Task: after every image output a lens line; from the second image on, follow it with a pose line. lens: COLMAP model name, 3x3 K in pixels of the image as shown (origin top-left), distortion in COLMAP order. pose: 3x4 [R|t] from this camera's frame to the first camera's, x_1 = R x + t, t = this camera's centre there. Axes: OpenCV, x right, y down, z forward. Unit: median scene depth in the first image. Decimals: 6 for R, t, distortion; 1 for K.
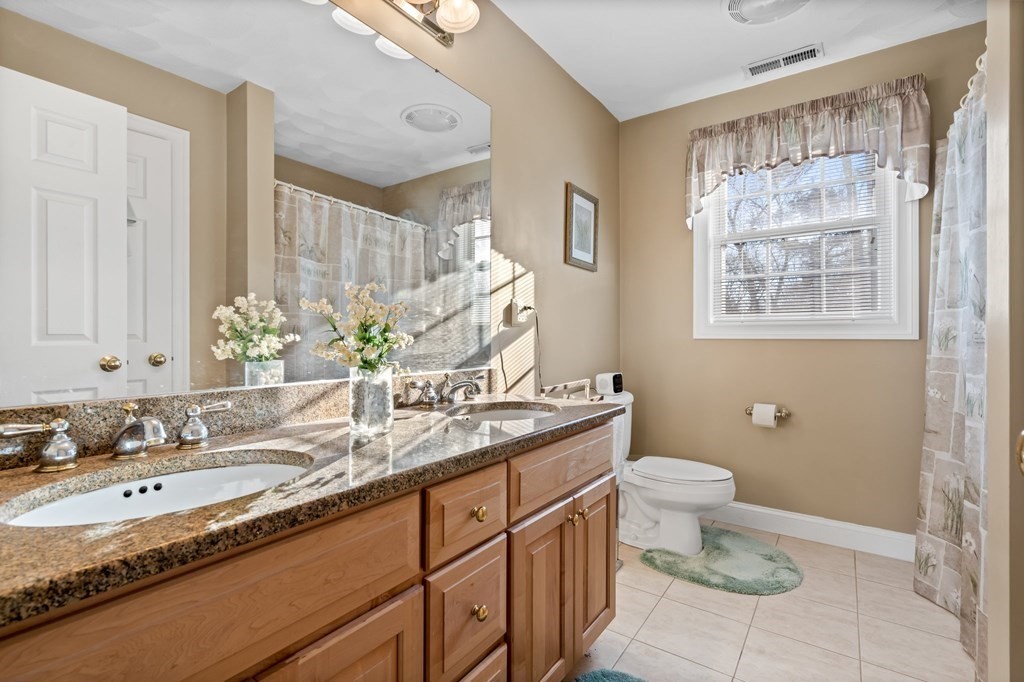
lens RADIAL K [[467.5, 0, 508.6], [0, 467.5, 334.2], [0, 0, 1]] dist [-0.015925, 0.000735]
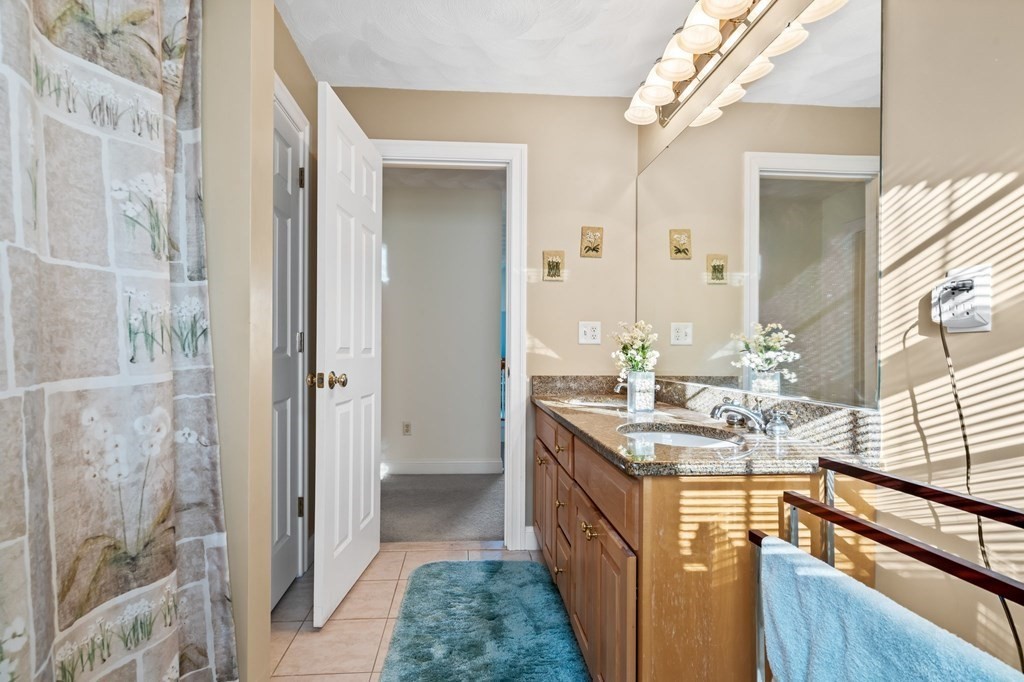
lens RADIAL K [[474.3, 0, 514.1], [0, 474.3, 345.6], [0, 0, 1]] dist [-0.000239, -0.000018]
pose [[-0.772222, -0.004358, -0.635338, 0.615339], [-0.002265, 0.999989, -0.004106, -0.002862], [0.635349, -0.001731, -0.772223, 1.113605]]
